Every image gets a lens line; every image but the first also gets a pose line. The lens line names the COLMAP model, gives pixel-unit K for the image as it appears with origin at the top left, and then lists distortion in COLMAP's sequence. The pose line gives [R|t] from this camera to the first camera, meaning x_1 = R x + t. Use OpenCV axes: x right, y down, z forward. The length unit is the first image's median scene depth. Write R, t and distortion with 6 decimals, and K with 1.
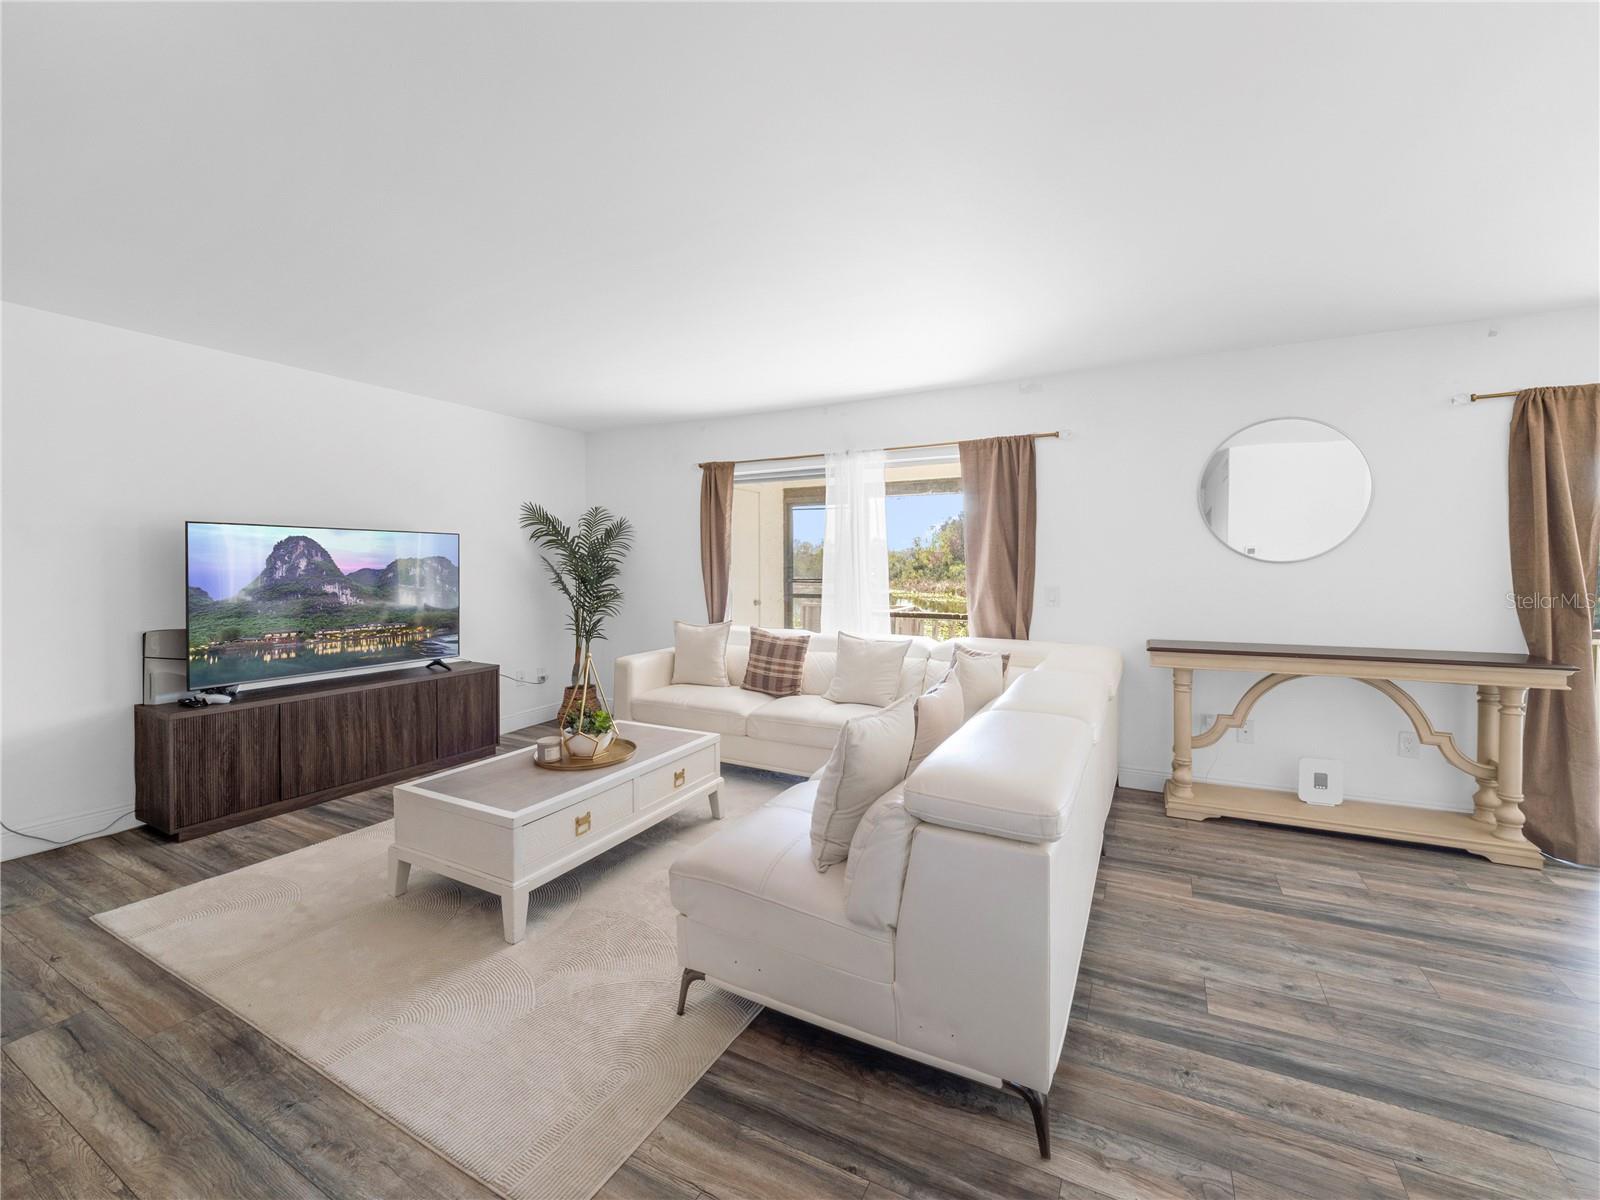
lens RADIAL K [[673.9, 0, 799.2], [0, 673.9, 573.2], [0, 0, 1]] dist [0.013440, -0.009990]
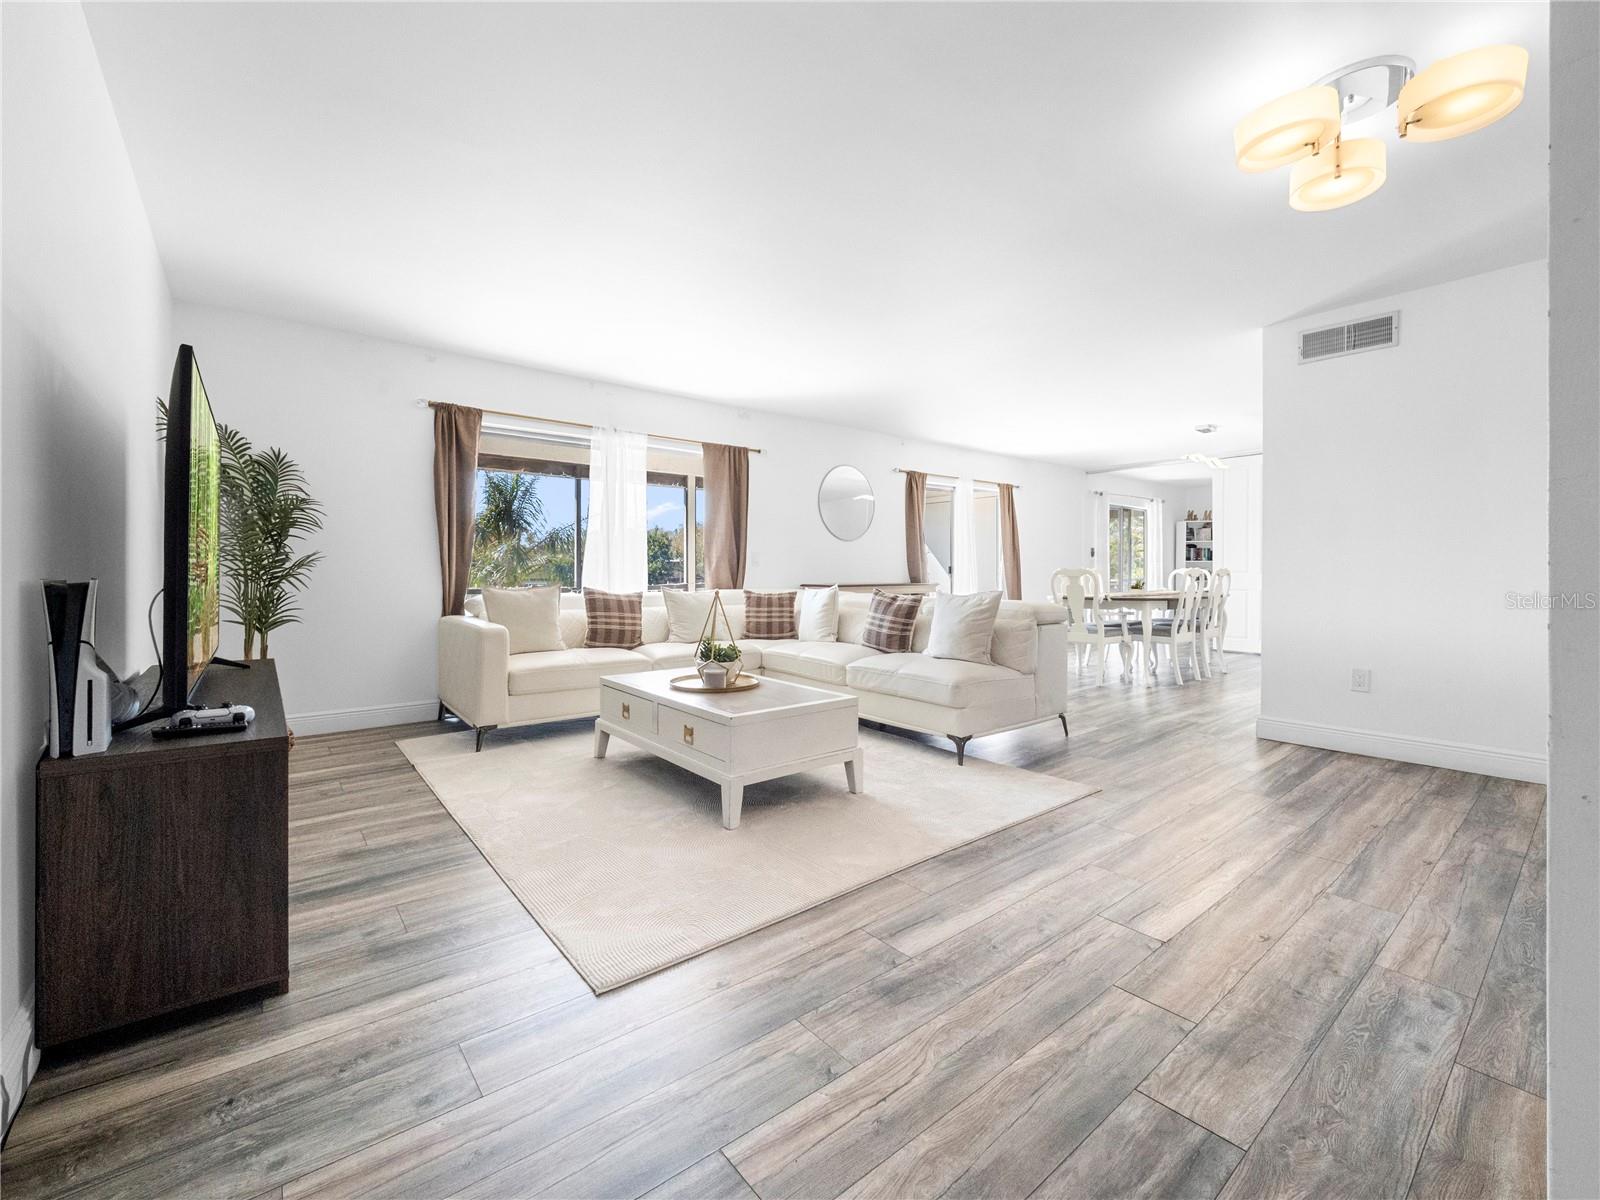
lens RADIAL K [[673.9, 0, 799.2], [0, 673.9, 573.2], [0, 0, 1]] dist [0.013440, -0.009990]
pose [[0.380359, -0.002910, 0.924834, -0.934057], [0.007645, 0.999971, 0.000002, 0.064518], [-0.924807, 0.007070, 0.380370, 0.335817]]
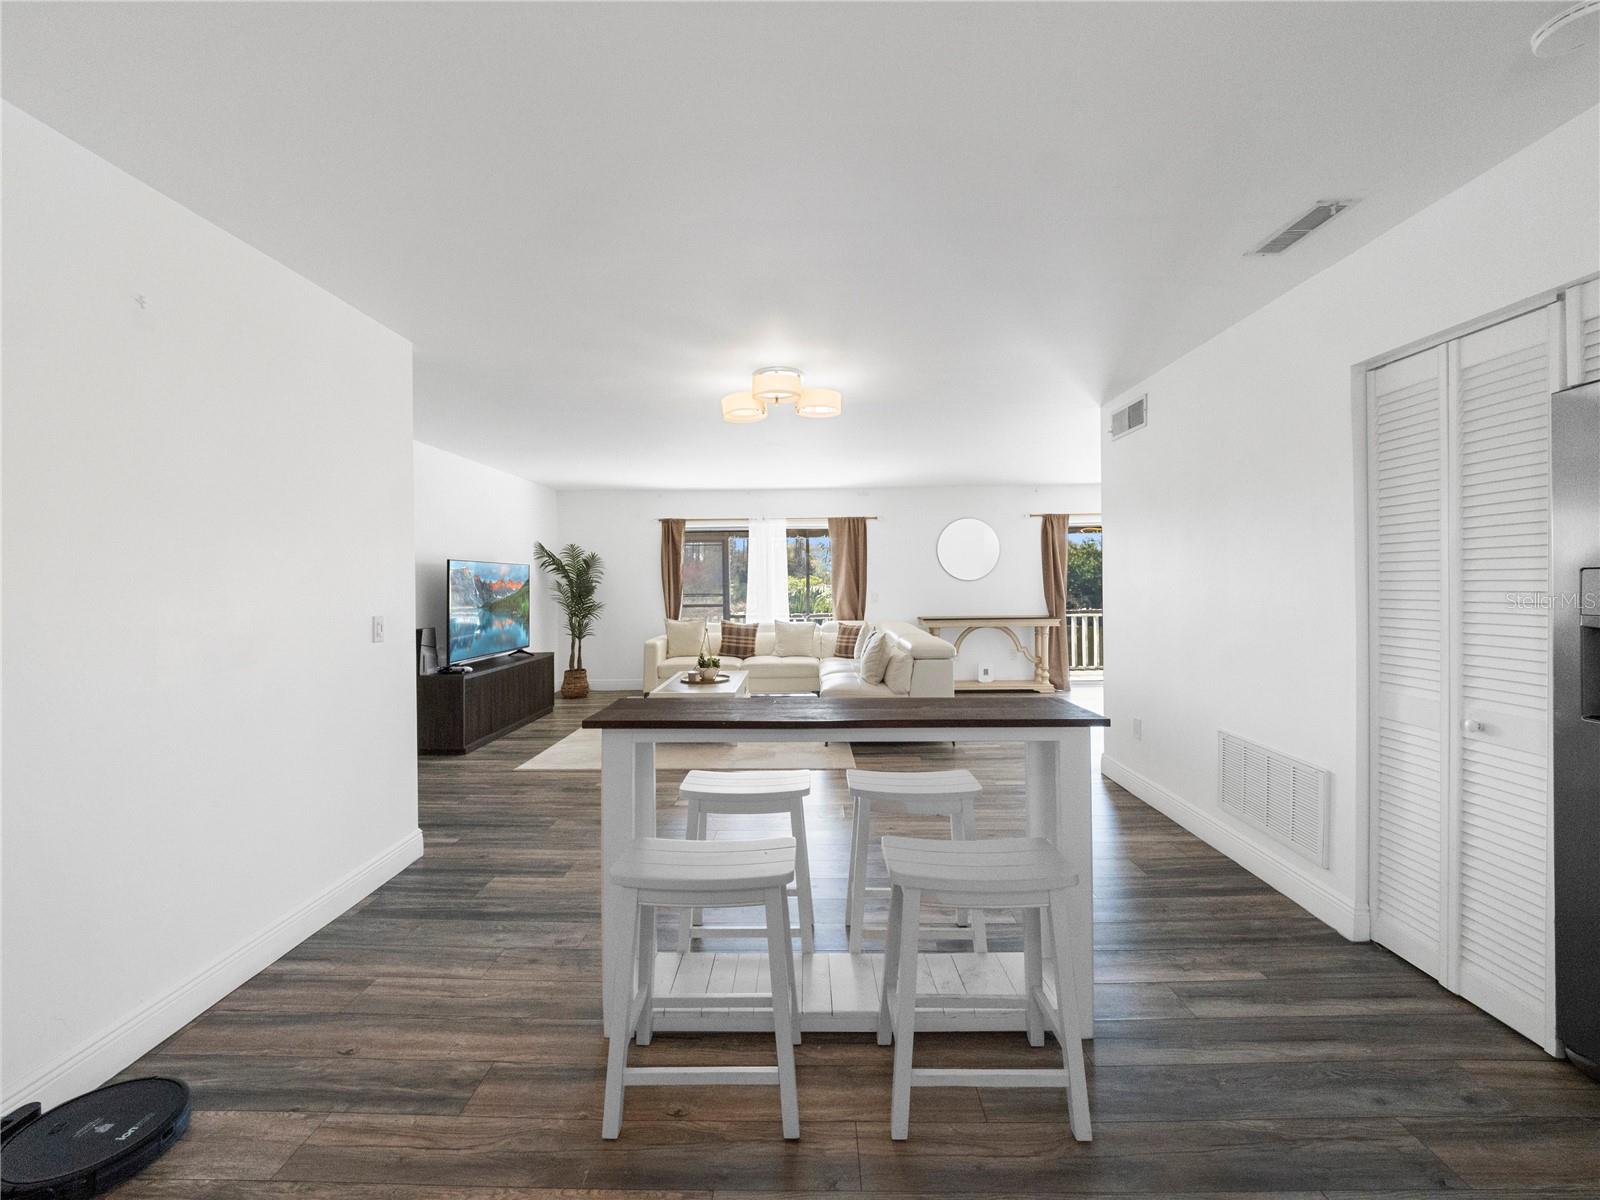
lens RADIAL K [[673.9, 0, 799.2], [0, 673.9, 573.2], [0, 0, 1]] dist [0.013440, -0.009990]
pose [[0.891054, -0.002706, 0.453888, -0.709351], [0.014629, 0.999634, -0.022760, 0.002356], [-0.453661, 0.026920, 0.890768, -0.656518]]
